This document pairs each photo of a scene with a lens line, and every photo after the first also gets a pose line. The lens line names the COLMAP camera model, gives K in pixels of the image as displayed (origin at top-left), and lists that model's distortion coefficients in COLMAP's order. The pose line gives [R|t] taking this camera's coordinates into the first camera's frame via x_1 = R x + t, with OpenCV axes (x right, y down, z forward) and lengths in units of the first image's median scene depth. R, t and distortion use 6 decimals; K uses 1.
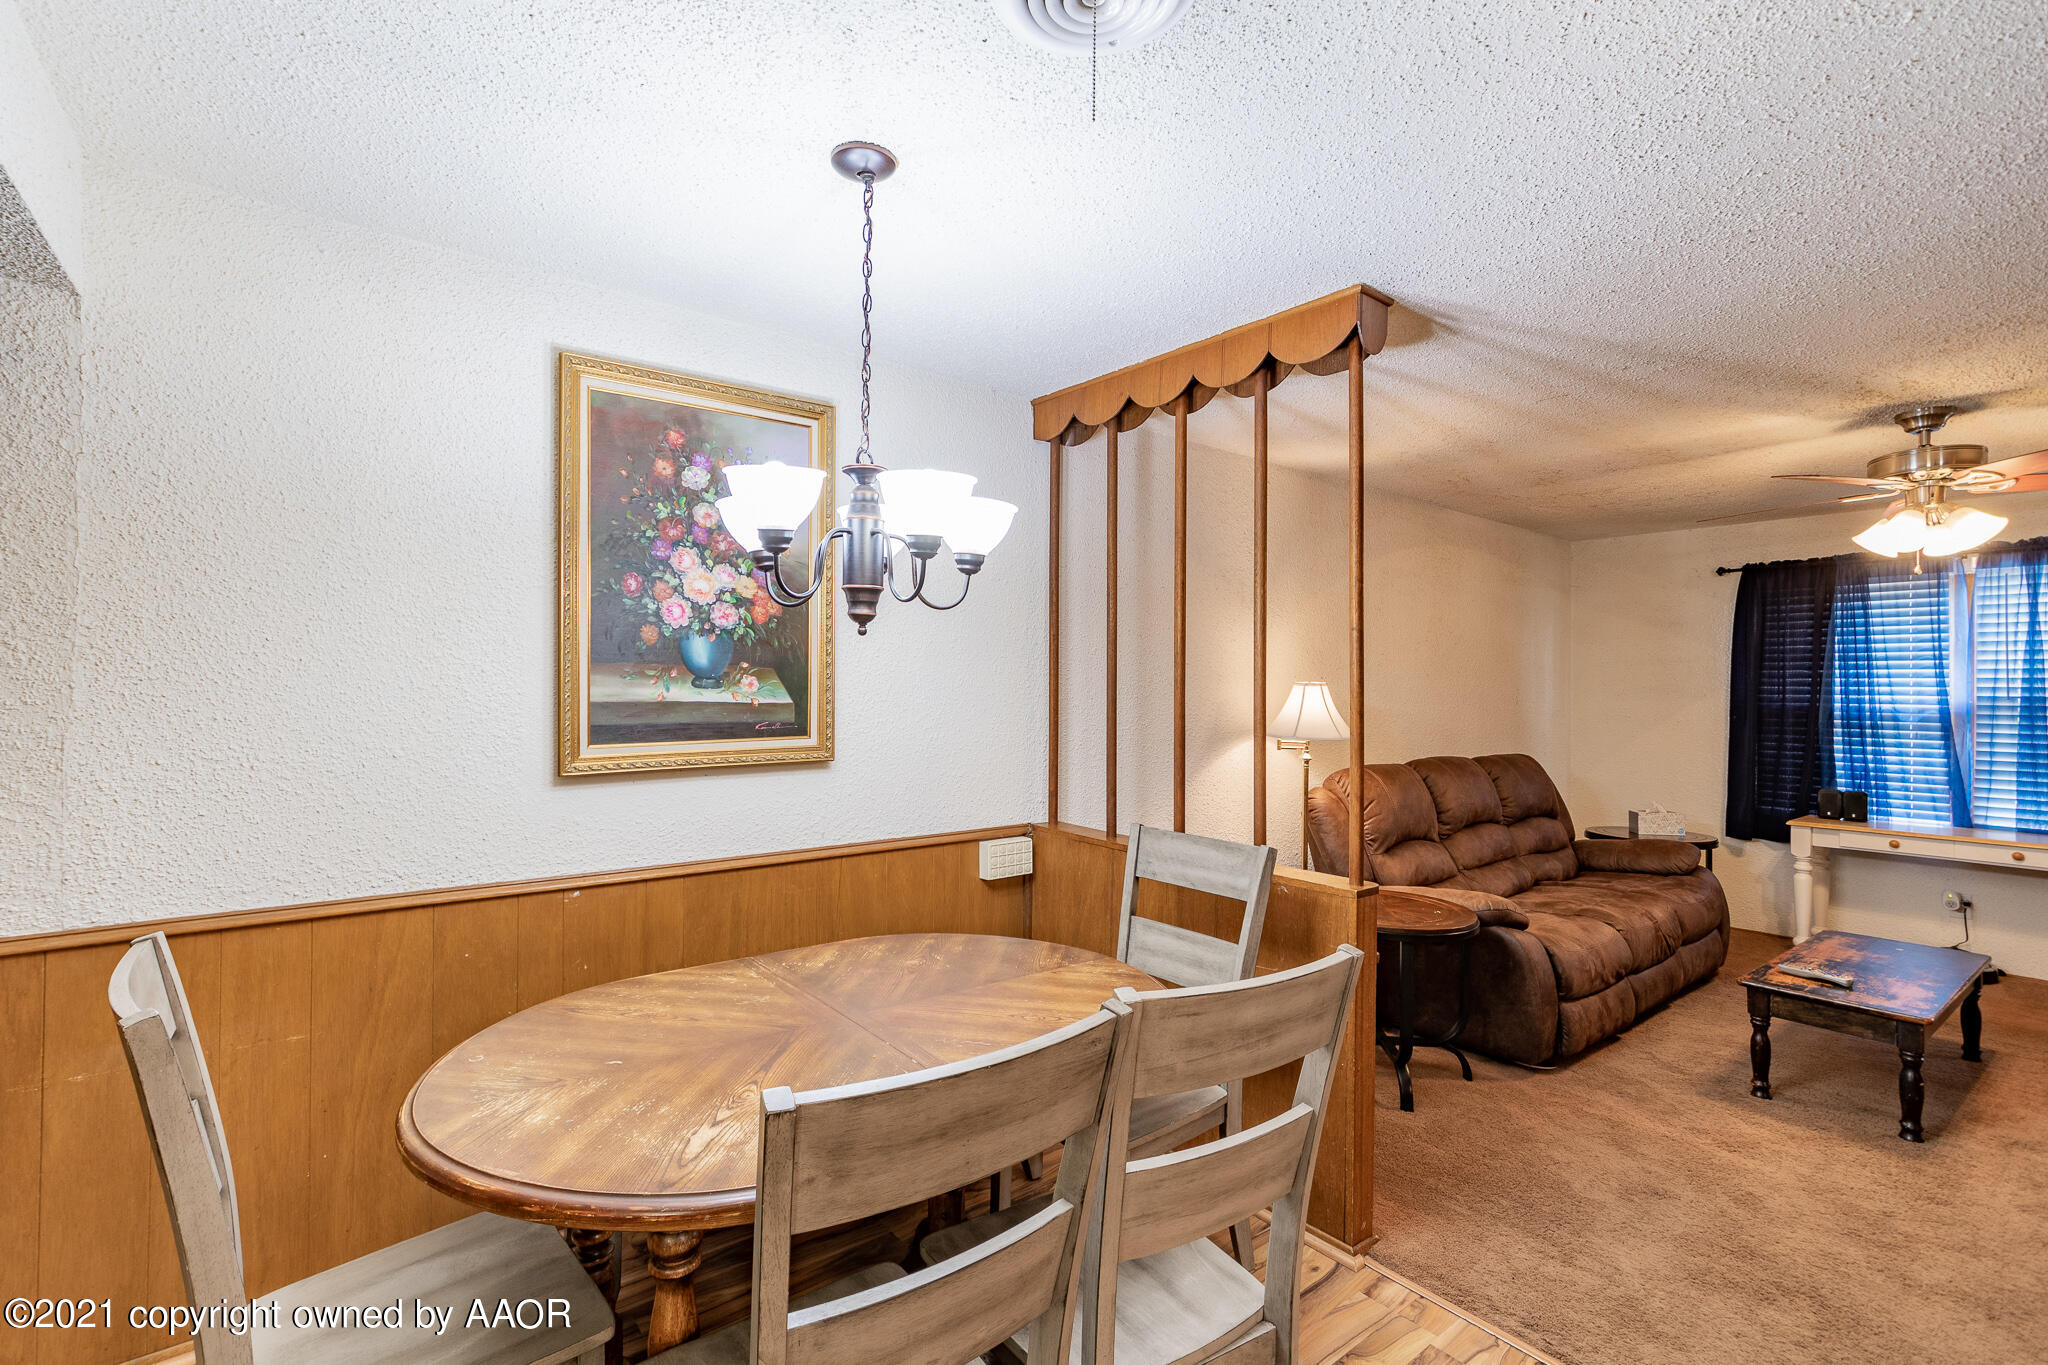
lens RADIAL K [[897.0, 0, 1028.1], [0, 897.0, 686.6], [0, 0, 1]] dist [-0.004787, -0.000319]
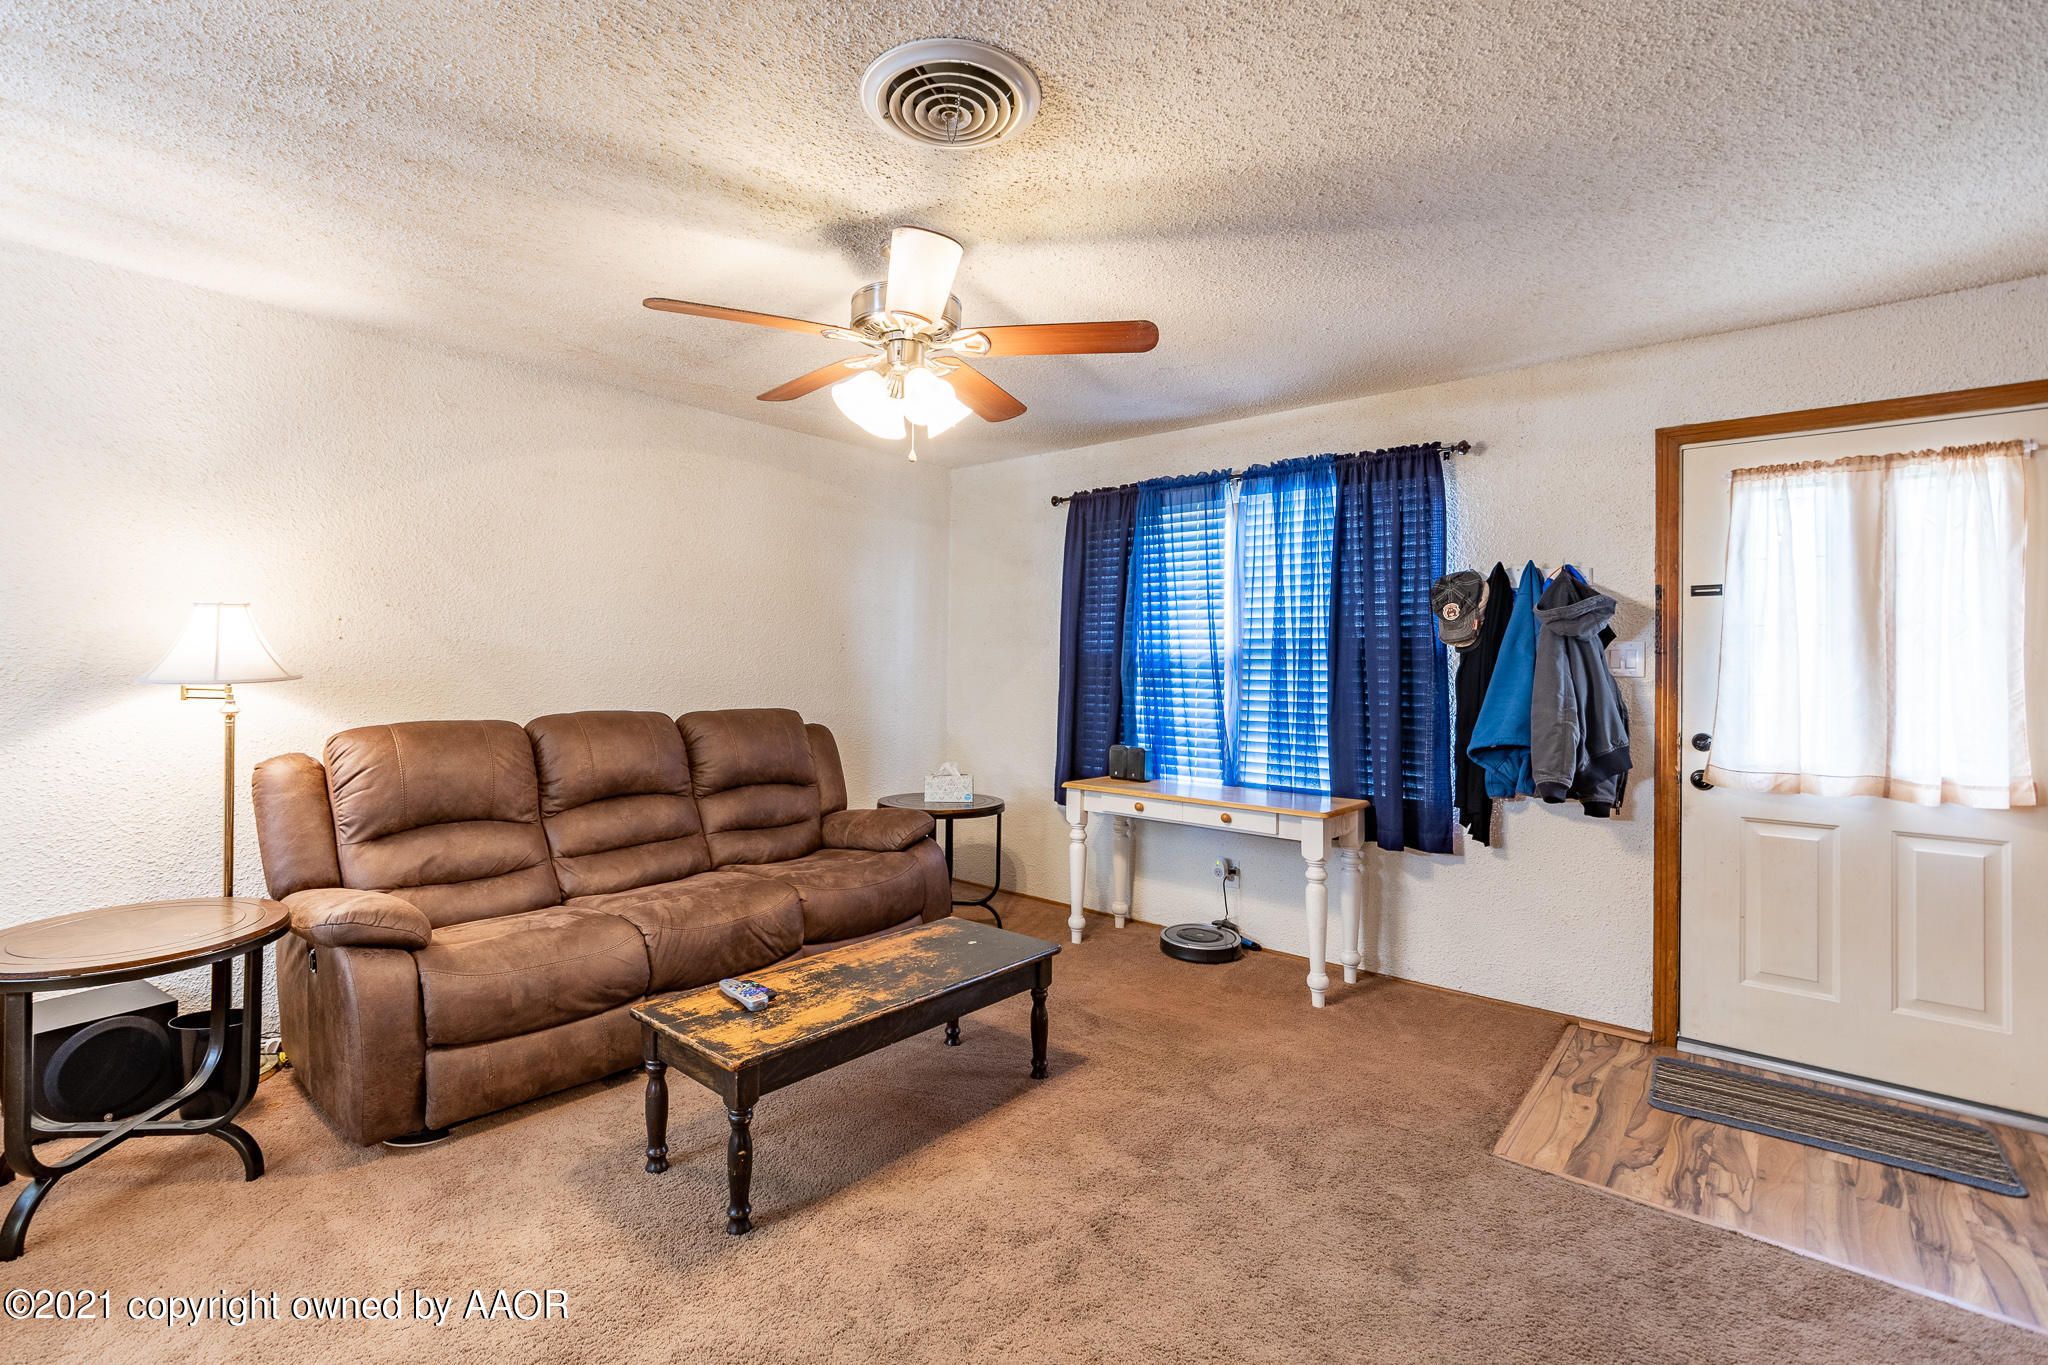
lens RADIAL K [[897.5, 0, 1042.9], [0, 897.5, 674.0], [0, 0, 1]] dist [-0.000034, 0.000053]
pose [[0.978744, 0.000244, 0.205086, 0.658607], [-0.003280, 0.999890, 0.014464, 0.032290], [-0.205060, -0.014830, 0.978637, 0.154220]]
